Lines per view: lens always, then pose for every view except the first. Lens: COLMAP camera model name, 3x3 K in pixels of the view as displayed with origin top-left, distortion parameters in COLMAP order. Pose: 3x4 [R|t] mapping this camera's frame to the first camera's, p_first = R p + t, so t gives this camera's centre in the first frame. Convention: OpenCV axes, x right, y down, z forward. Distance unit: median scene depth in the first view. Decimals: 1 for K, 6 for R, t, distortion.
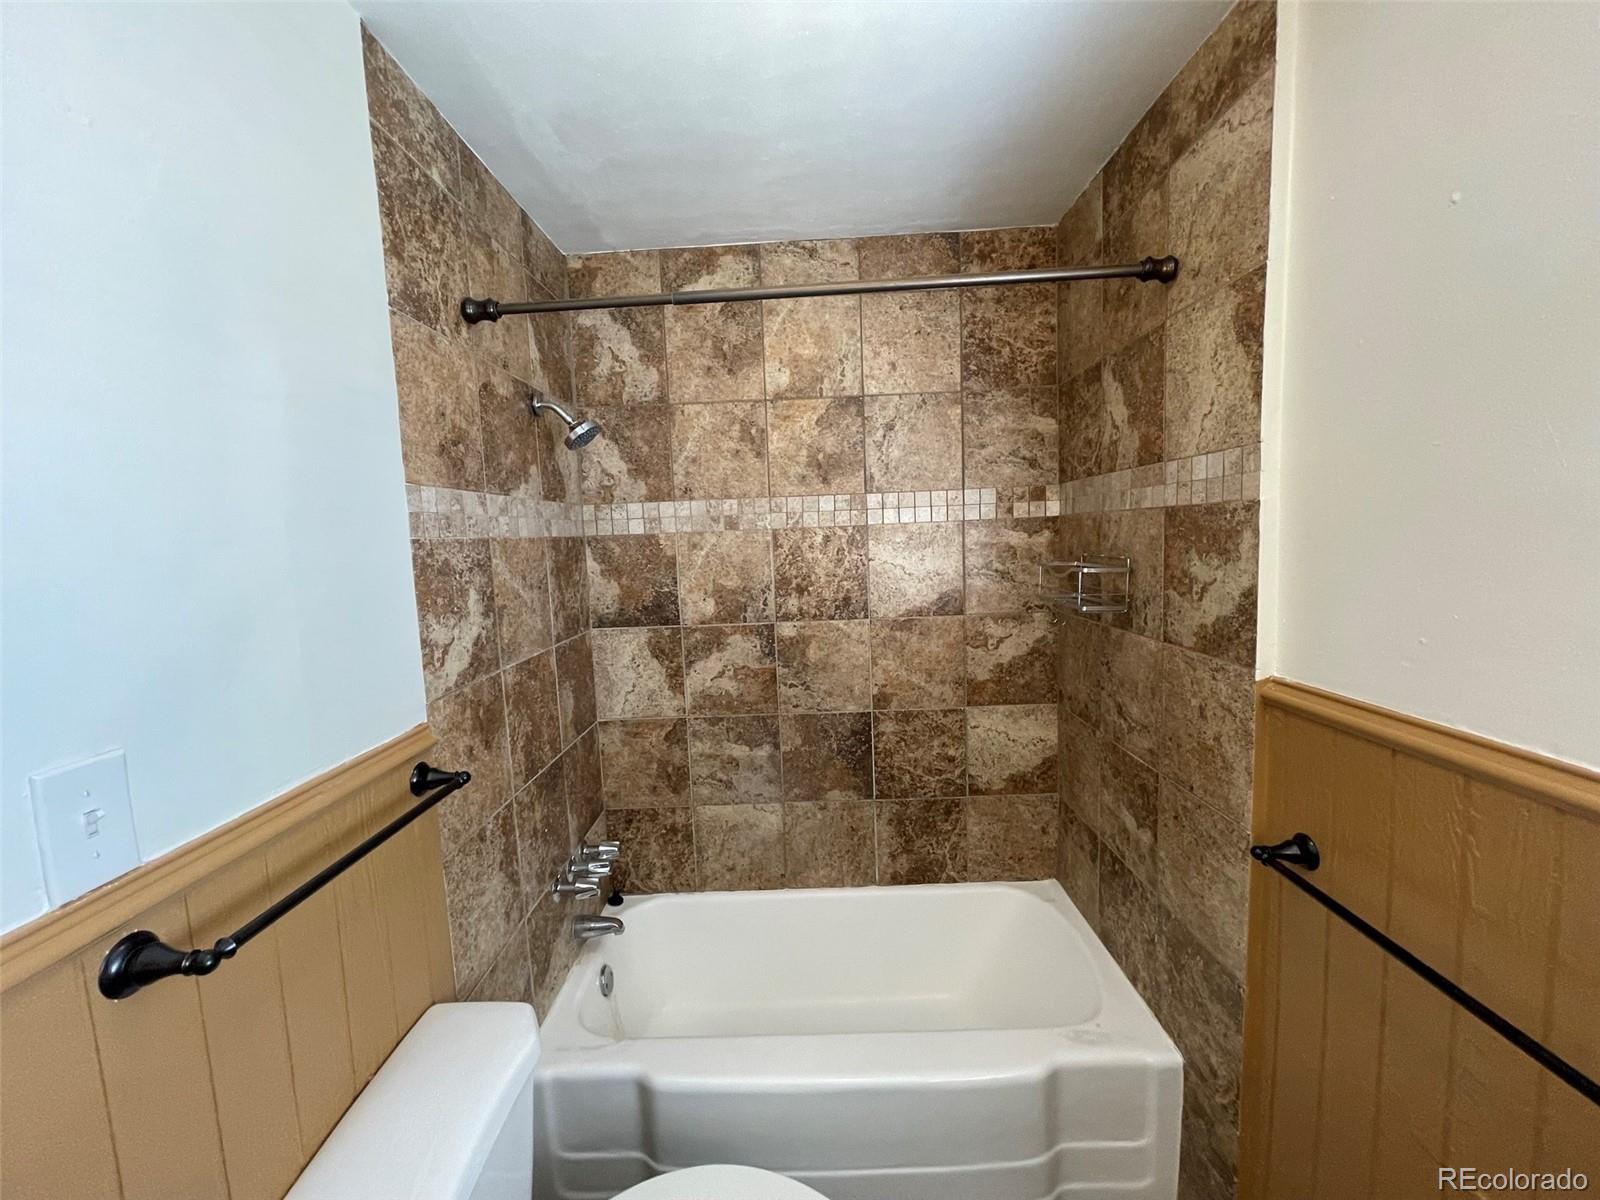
lens RADIAL K [[646.6, 0, 790.0], [0, 646.6, 601.9], [0, 0, 1]] dist [0.000387, 0.003131]
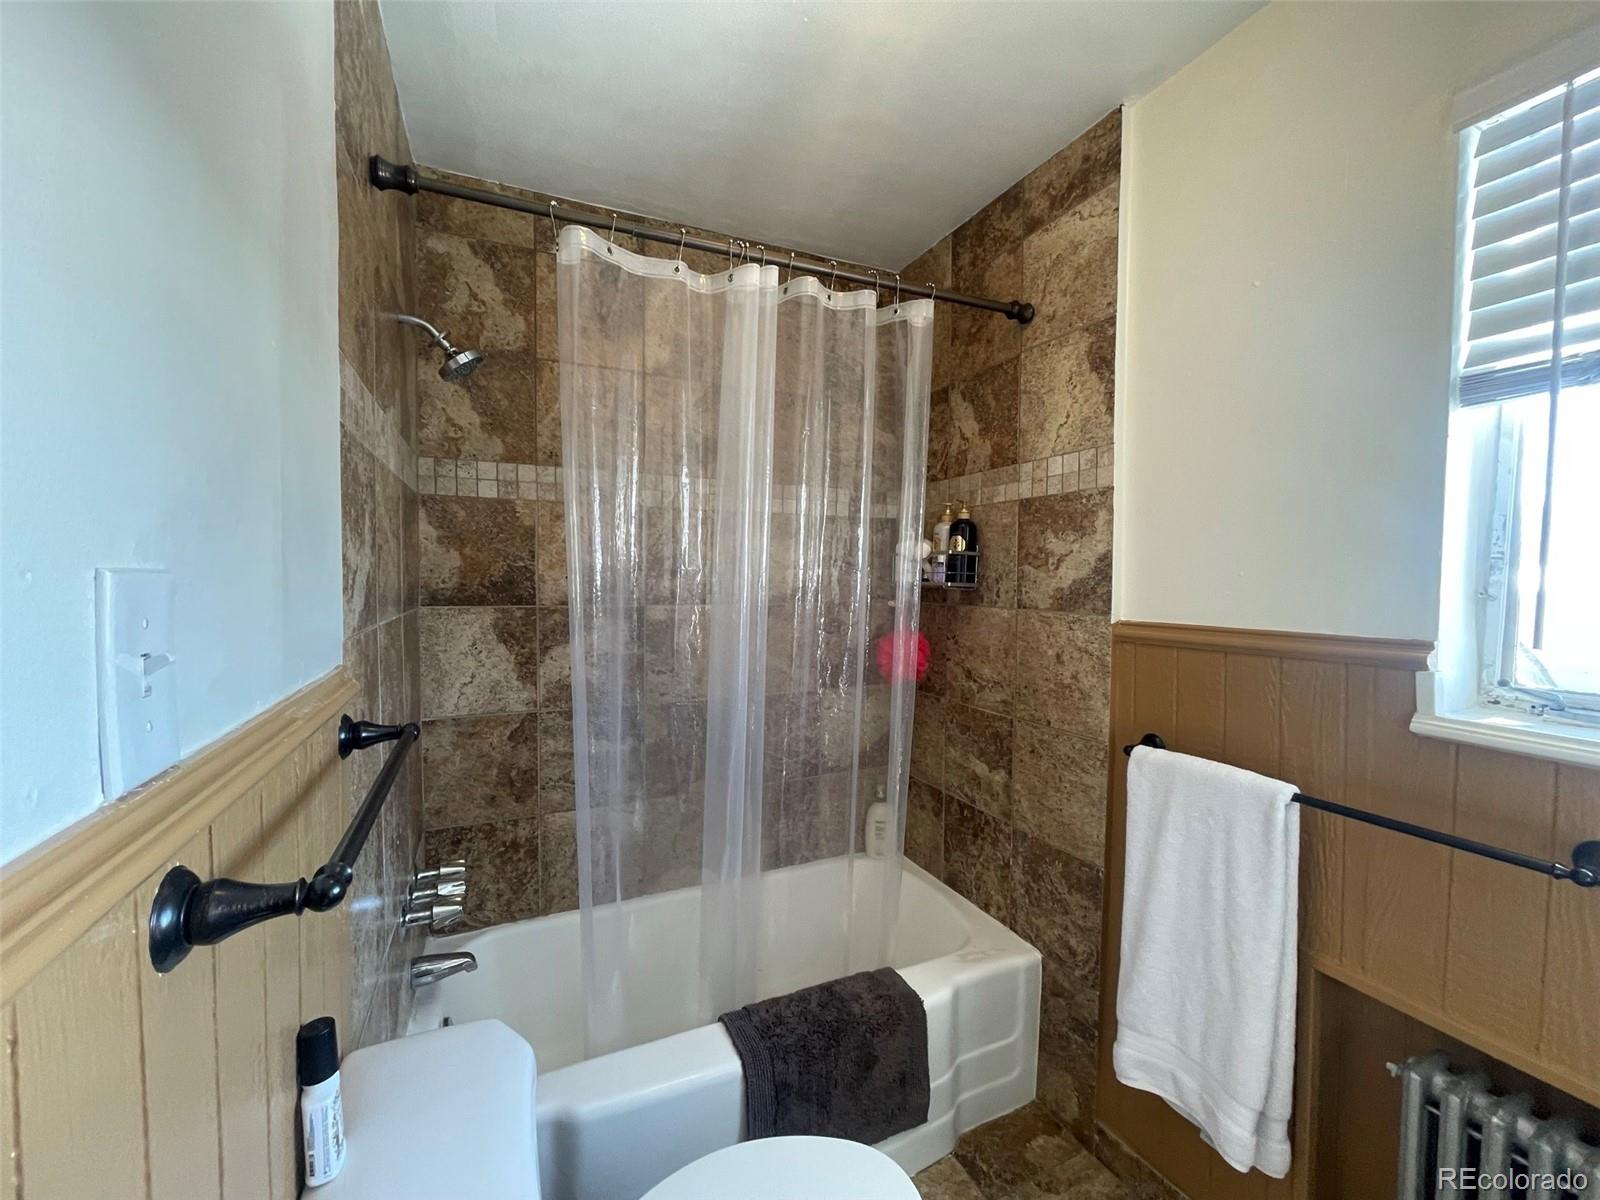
lens RADIAL K [[646.6, 0, 792.7], [0, 646.6, 598.7], [0, 0, 1]] dist [0.000387, 0.003131]
pose [[0.902149, 0.032624, 0.430190, -0.283603], [-0.000804, 0.997262, -0.073943, 0.111975], [-0.431425, 0.066362, 0.899705, 0.063163]]
